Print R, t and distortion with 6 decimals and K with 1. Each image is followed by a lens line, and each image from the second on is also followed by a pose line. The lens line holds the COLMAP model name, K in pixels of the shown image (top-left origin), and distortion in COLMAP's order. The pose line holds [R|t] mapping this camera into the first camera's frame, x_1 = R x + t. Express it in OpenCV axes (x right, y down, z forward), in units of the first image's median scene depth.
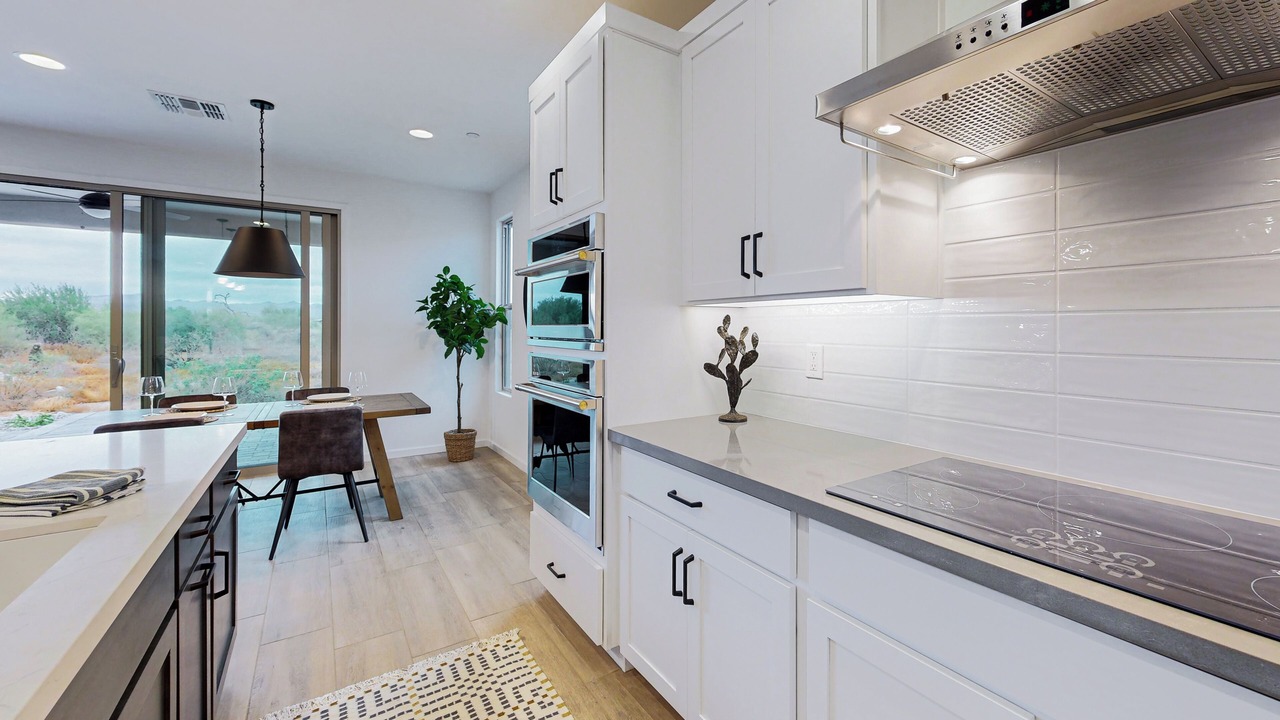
lens RADIAL K [[491.1, 0, 642.2], [0, 491.1, 328.1], [0, 0, 1]] dist [-0.000523, -0.000080]
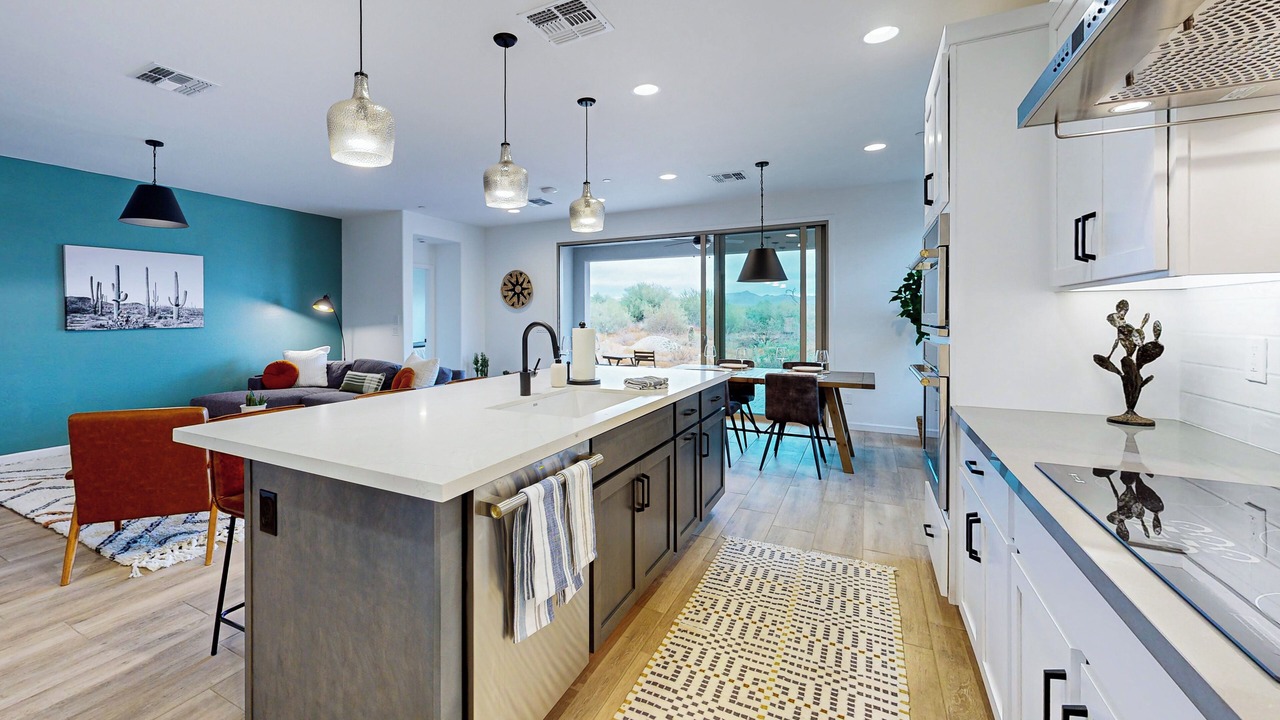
lens RADIAL K [[499.5, 0, 639.1], [0, 499.5, 319.7], [0, 0, 1]] dist [0.000160, -0.000048]
pose [[0.540824, 0.002816, -0.841131, 0.423251], [0.002939, 0.999982, 0.005237, 0.000856], [0.841131, -0.005304, 0.540805, -0.177419]]
